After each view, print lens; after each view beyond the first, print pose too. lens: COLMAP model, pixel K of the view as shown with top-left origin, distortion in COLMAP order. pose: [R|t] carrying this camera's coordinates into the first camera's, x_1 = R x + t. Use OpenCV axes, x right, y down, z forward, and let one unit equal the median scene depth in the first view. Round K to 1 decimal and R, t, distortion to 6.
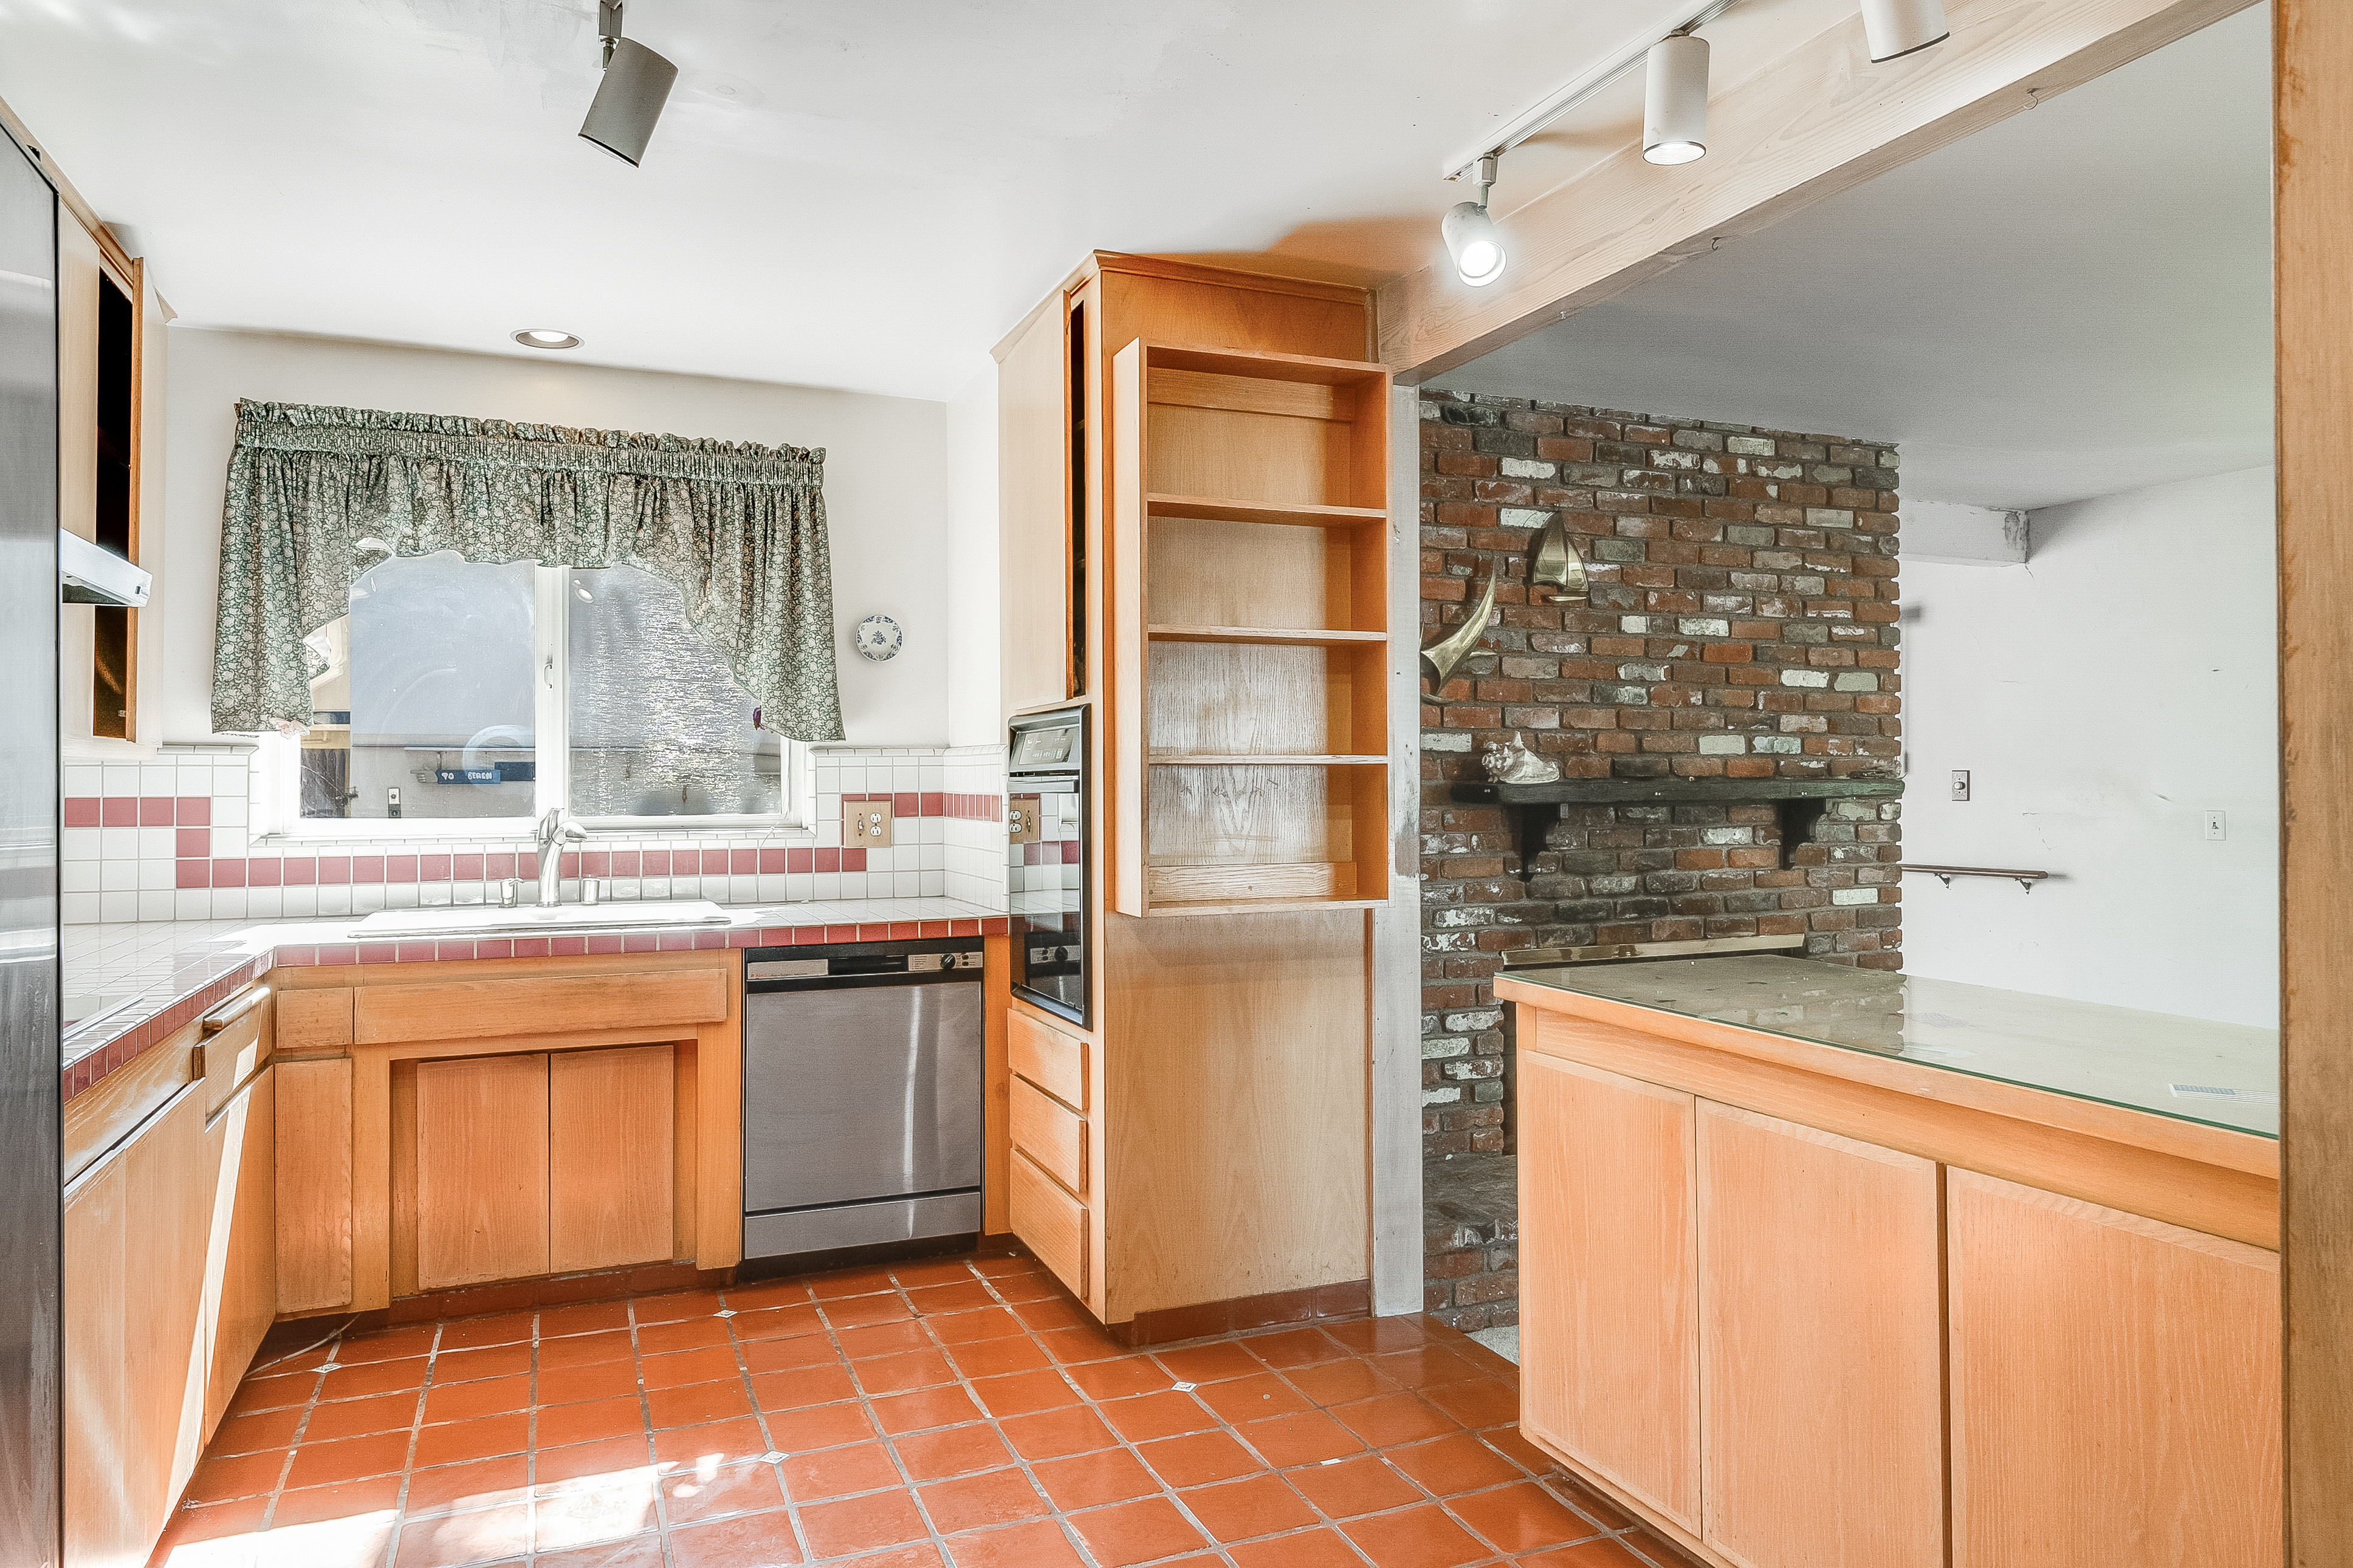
lens RADIAL K [[1509.2, 0, 1178.6], [0, 1509.2, 775.8], [0, 0, 1]] dist [-0.004069, -0.000725]
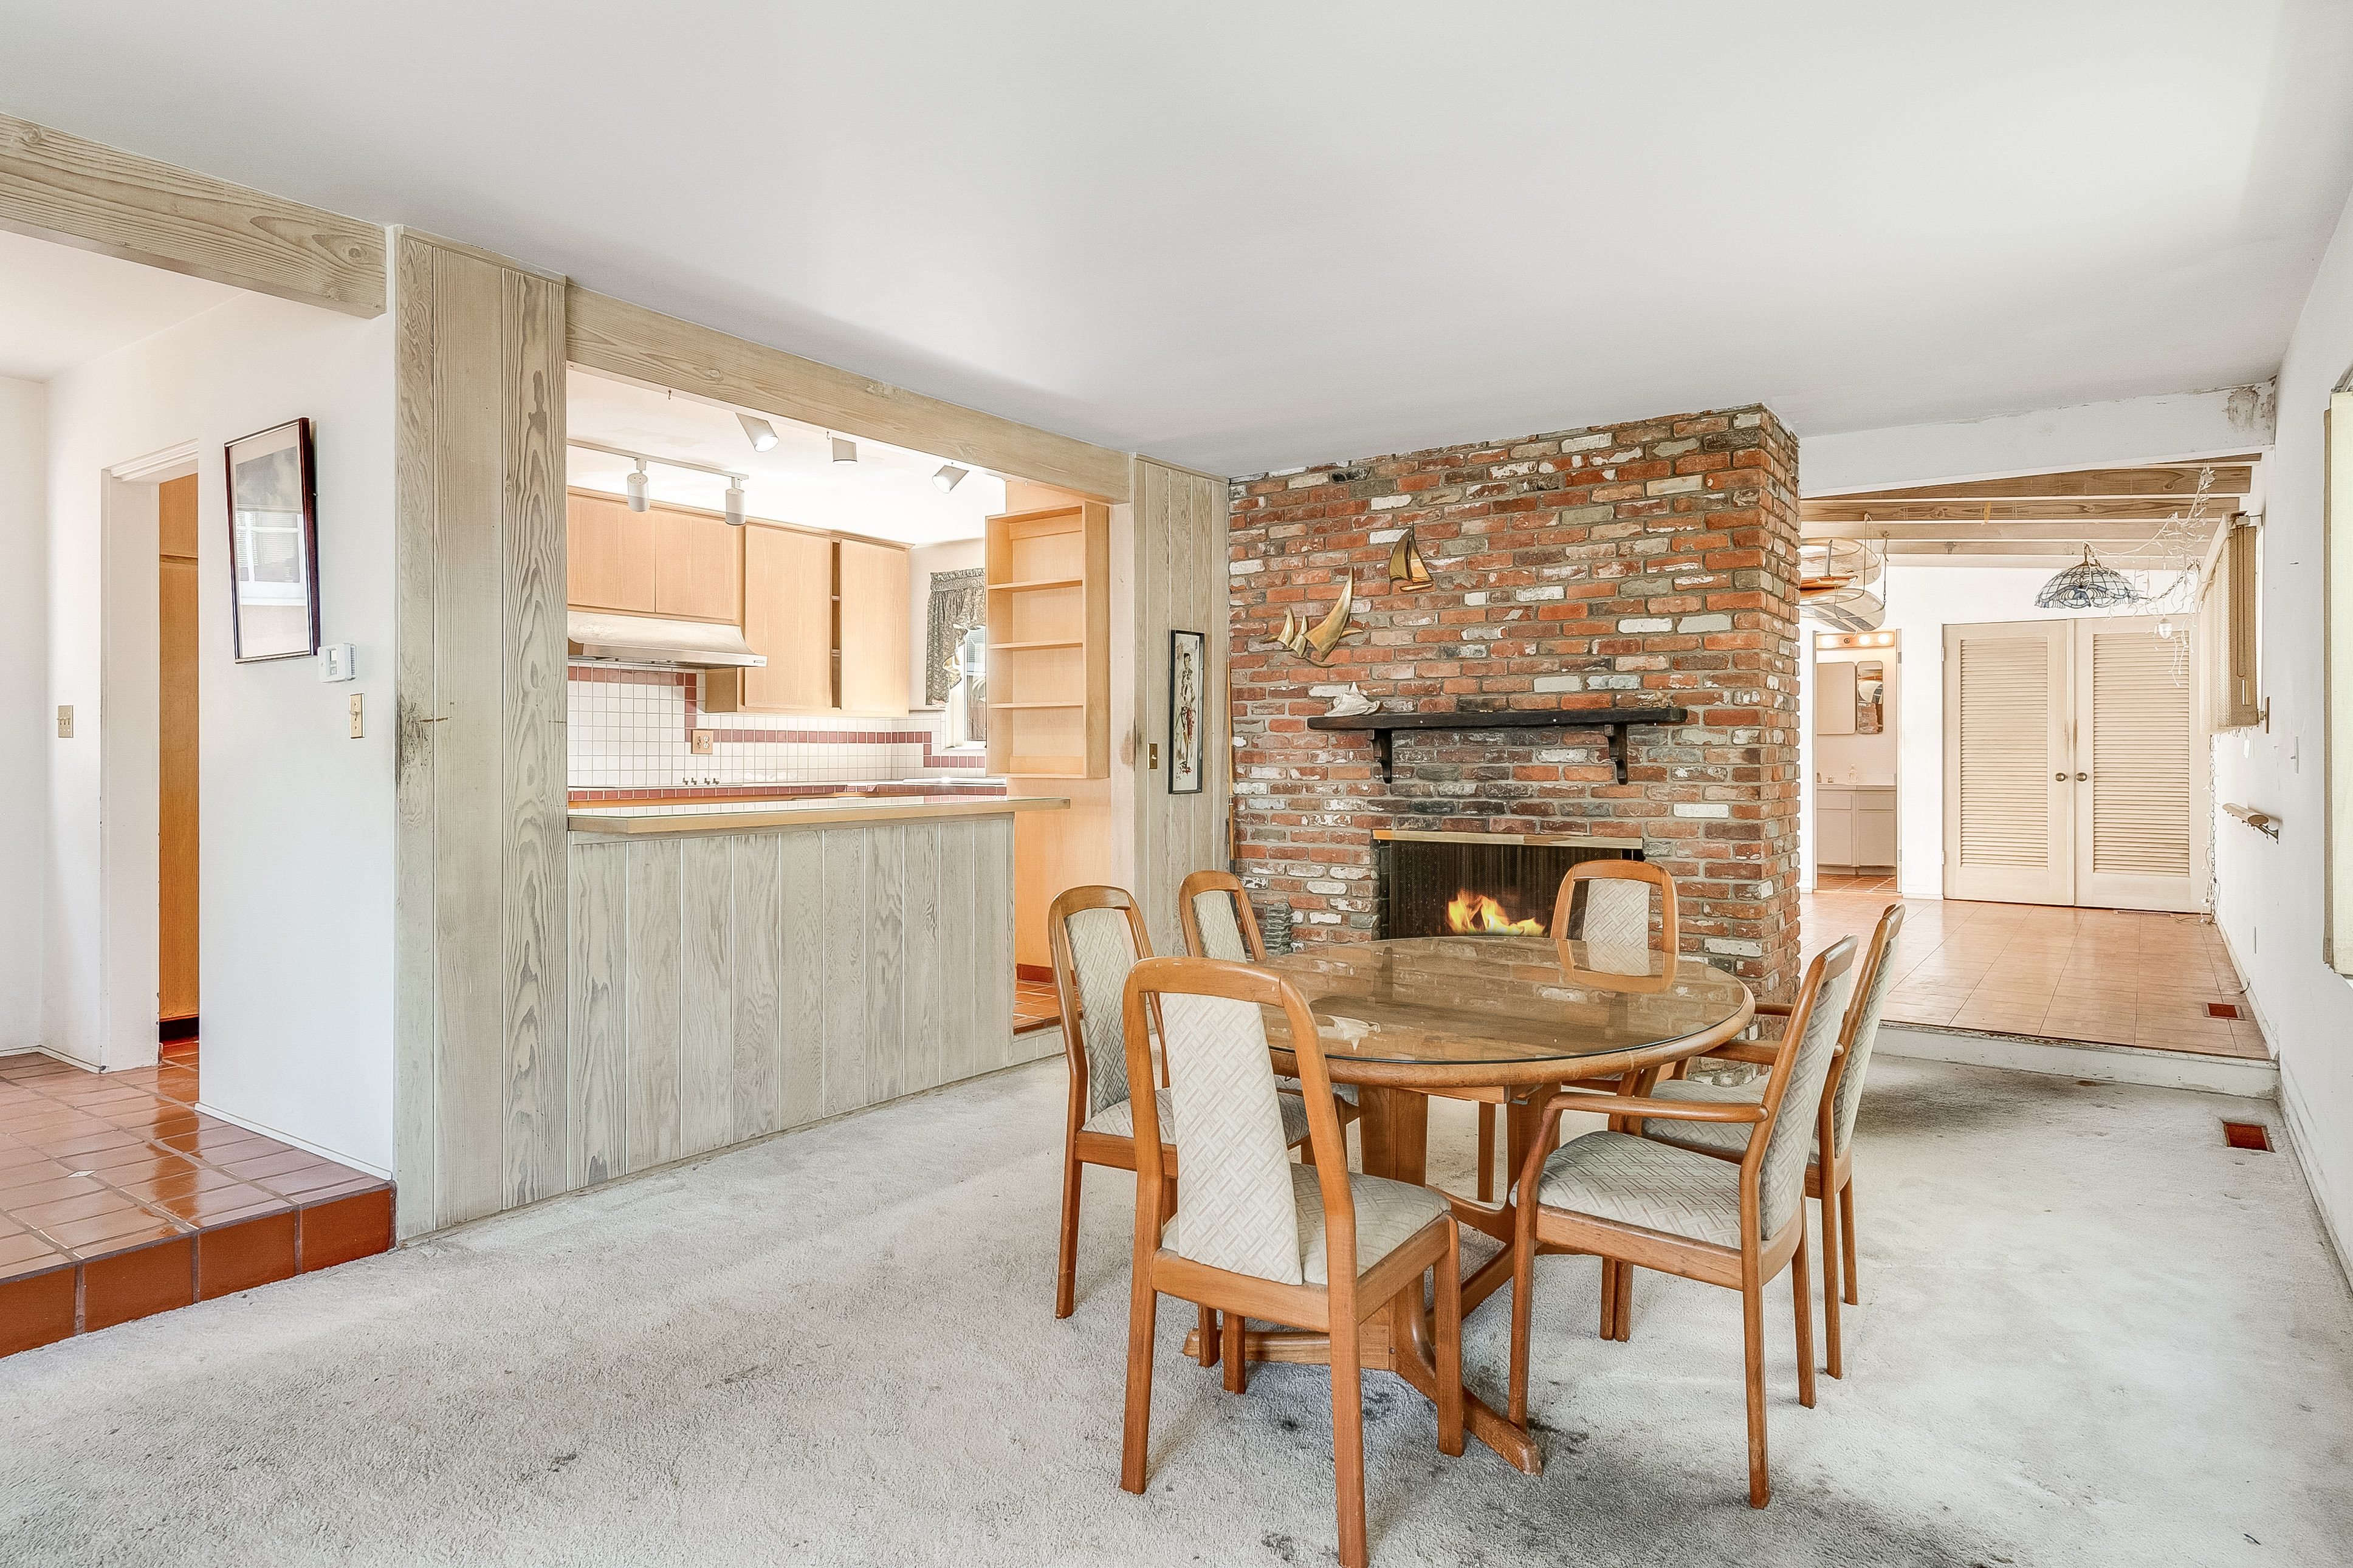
lens RADIAL K [[1354.9, 0, 1177.9], [0, 1354.9, 767.5], [0, 0, 1]] dist [-0.000163, -0.001105]
pose [[0.523624, 0.010260, -0.851888, 1.180409], [-0.000866, 0.999933, 0.011511, 0.037547], [0.851949, -0.005290, 0.523598, 0.126102]]
